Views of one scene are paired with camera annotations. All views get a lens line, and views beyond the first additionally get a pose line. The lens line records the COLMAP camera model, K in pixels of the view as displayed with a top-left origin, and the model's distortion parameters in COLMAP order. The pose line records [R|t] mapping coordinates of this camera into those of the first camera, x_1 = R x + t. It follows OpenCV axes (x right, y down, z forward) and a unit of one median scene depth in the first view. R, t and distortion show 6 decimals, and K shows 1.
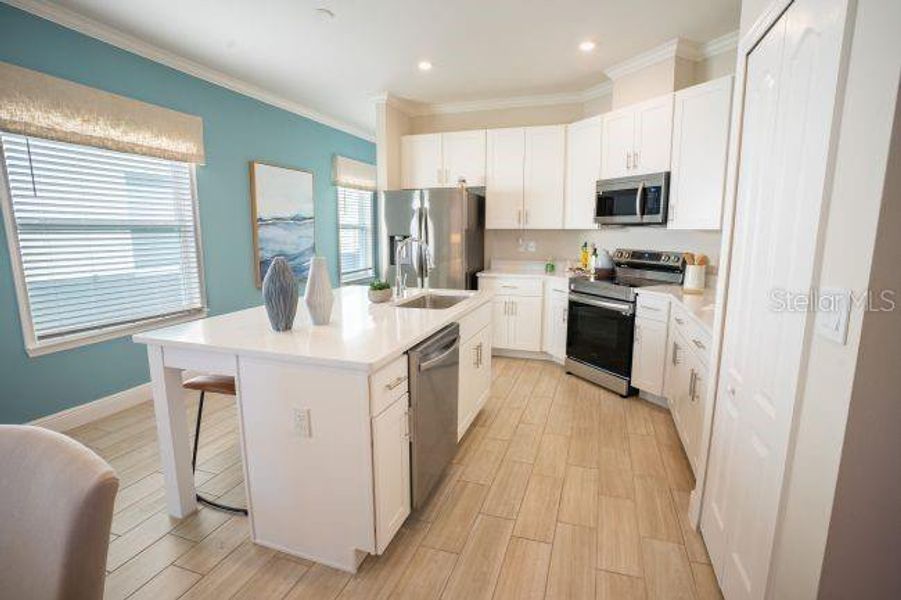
lens RADIAL K [[448.8, 0, 447.7], [0, 448.8, 303.1], [0, 0, 1]] dist [-0.042203, 0.005497]
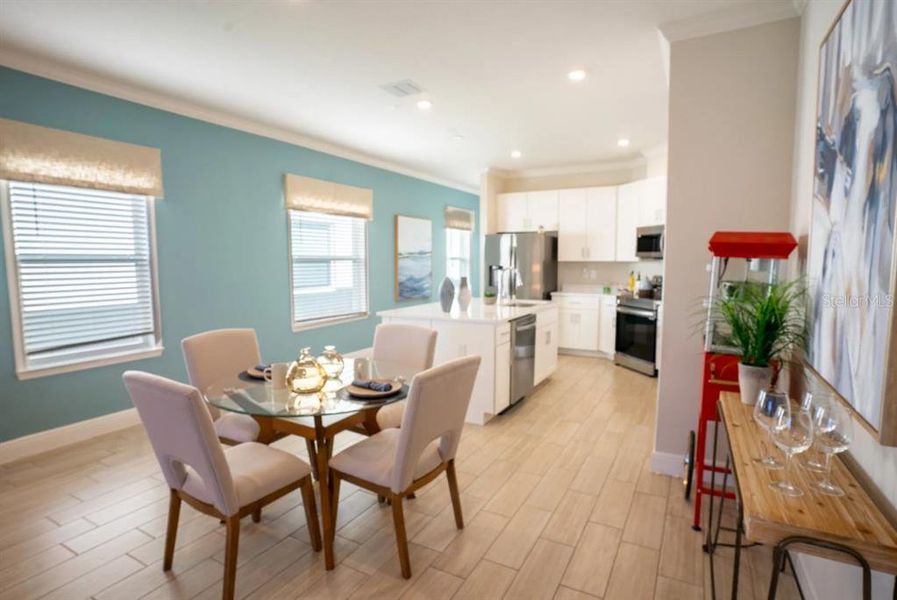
lens RADIAL K [[446.8, 0, 452.7], [0, 446.8, 312.1], [0, 0, 1]] dist [-0.042203, 0.005497]
pose [[0.985788, 0.019369, -0.166872, -0.003624], [-0.027174, 0.998634, -0.044620, 0.072160], [0.165780, 0.048520, 0.984968, -0.465608]]
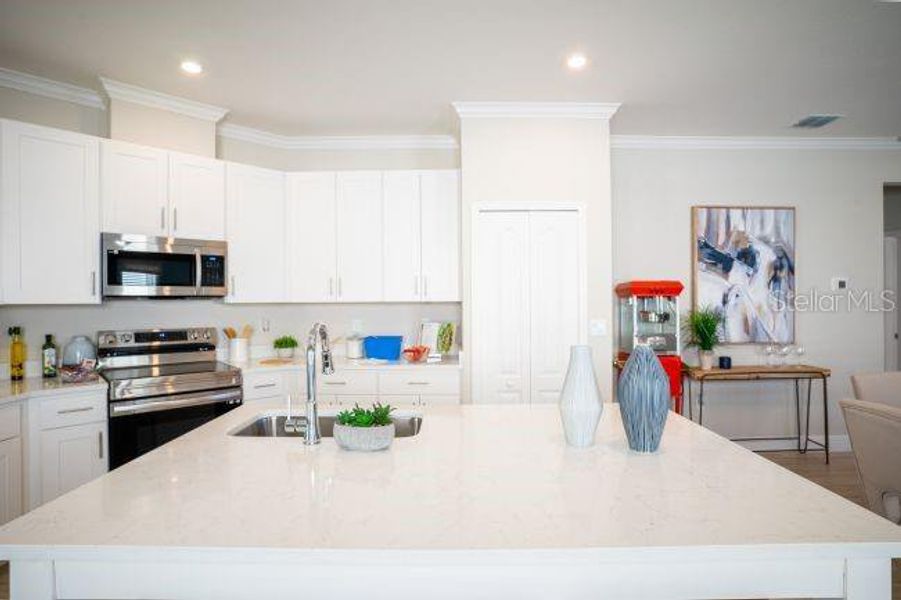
lens RADIAL K [[448.8, 0, 447.6], [0, 448.8, 307.9], [0, 0, 1]] dist [-0.042203, 0.005497]
pose [[-0.308684, -0.006110, 0.951145, -0.448804], [0.161317, 0.985157, 0.058682, -0.115101], [-0.937385, 0.171550, -0.303116, 0.719603]]
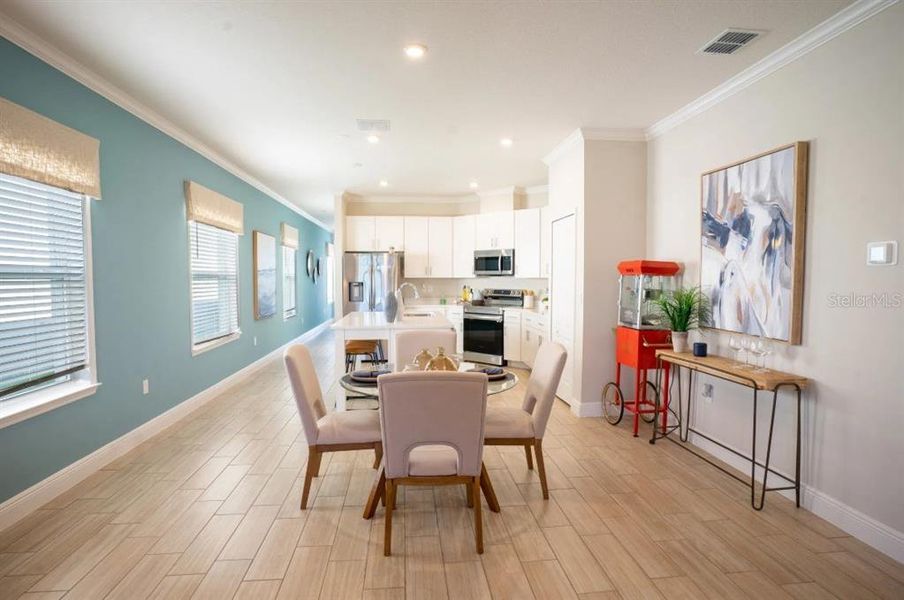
lens RADIAL K [[450.3, 0, 445.5], [0, 450.3, 308.6], [0, 0, 1]] dist [-0.042203, 0.005497]
pose [[0.911818, -0.026583, 0.409734, -0.512755], [0.064772, 0.994720, -0.079608, 0.092082], [-0.405454, 0.099127, 0.908725, -0.571664]]
